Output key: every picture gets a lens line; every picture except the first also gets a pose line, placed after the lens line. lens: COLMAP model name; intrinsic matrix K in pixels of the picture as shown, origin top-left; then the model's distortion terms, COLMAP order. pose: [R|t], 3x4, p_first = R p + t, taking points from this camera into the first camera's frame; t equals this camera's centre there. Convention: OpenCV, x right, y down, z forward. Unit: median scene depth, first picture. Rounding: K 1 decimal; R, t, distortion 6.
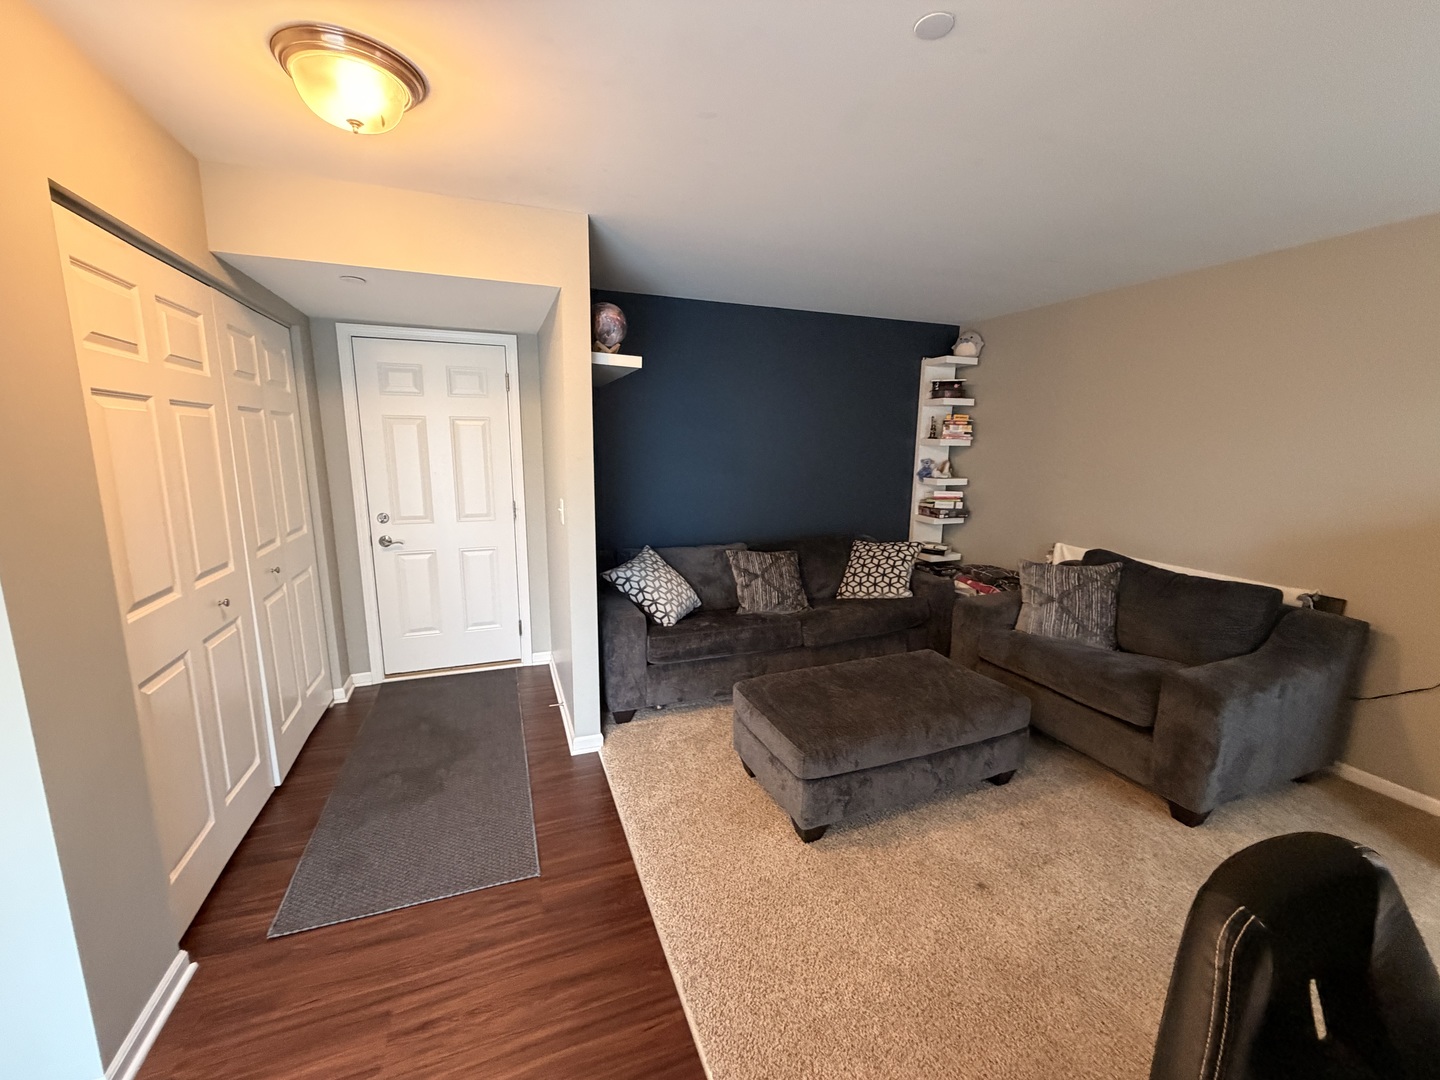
lens RADIAL K [[572.9, 0, 717.2], [0, 572.9, 541.3], [0, 0, 1]] dist [-0.000345, -0.000253]
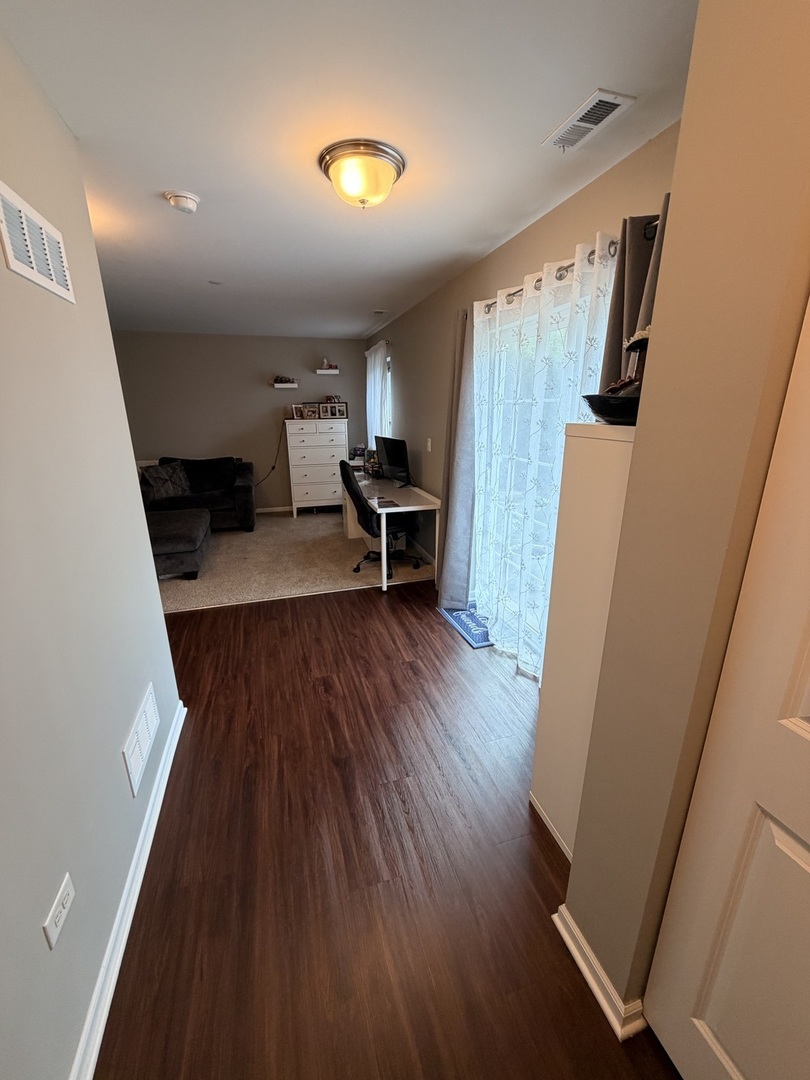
lens RADIAL K [[429.7, 0, 401.7], [0, 429.7, 538.2], [0, 0, 1]] dist [-0.000345, -0.000253]
pose [[0.072531, -0.304060, 0.949888, -0.882104], [0.181116, 0.940577, 0.287250, -0.001805], [-0.980784, 0.151205, 0.123291, -0.063966]]
